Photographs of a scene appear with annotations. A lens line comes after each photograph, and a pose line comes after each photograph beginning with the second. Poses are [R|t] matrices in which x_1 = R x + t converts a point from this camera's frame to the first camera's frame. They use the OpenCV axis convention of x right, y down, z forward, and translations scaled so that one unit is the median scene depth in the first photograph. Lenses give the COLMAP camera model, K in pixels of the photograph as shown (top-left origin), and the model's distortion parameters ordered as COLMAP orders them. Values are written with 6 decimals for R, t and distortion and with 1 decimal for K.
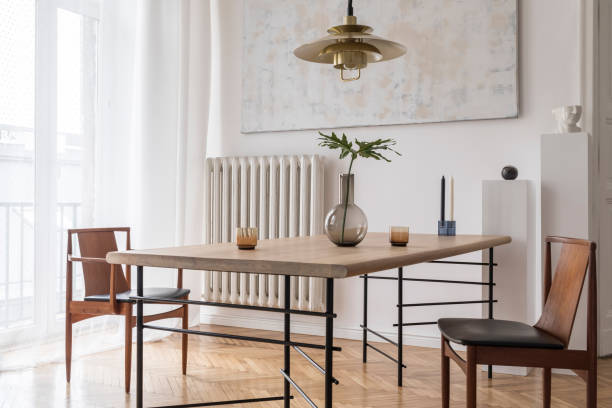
lens RADIAL K [[671.4, 0, 316.7], [0, 671.4, 209.3], [0, 0, 1]] dist [-0.007063, 0.000000]
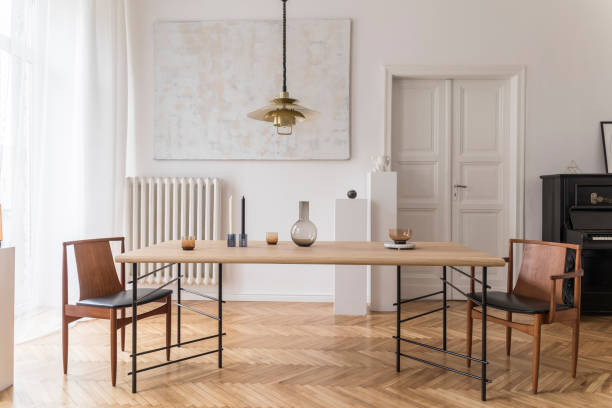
lens RADIAL K [[409.7, 0, 323.9], [0, 409.7, 213.1], [0, 0, 1]] dist [0.013078, -0.006986]
pose [[0.903468, -0.013059, 0.428457, -0.185368], [0.001373, 0.999619, 0.027572, -0.030278], [-0.428654, -0.024322, 0.903141, 0.093424]]
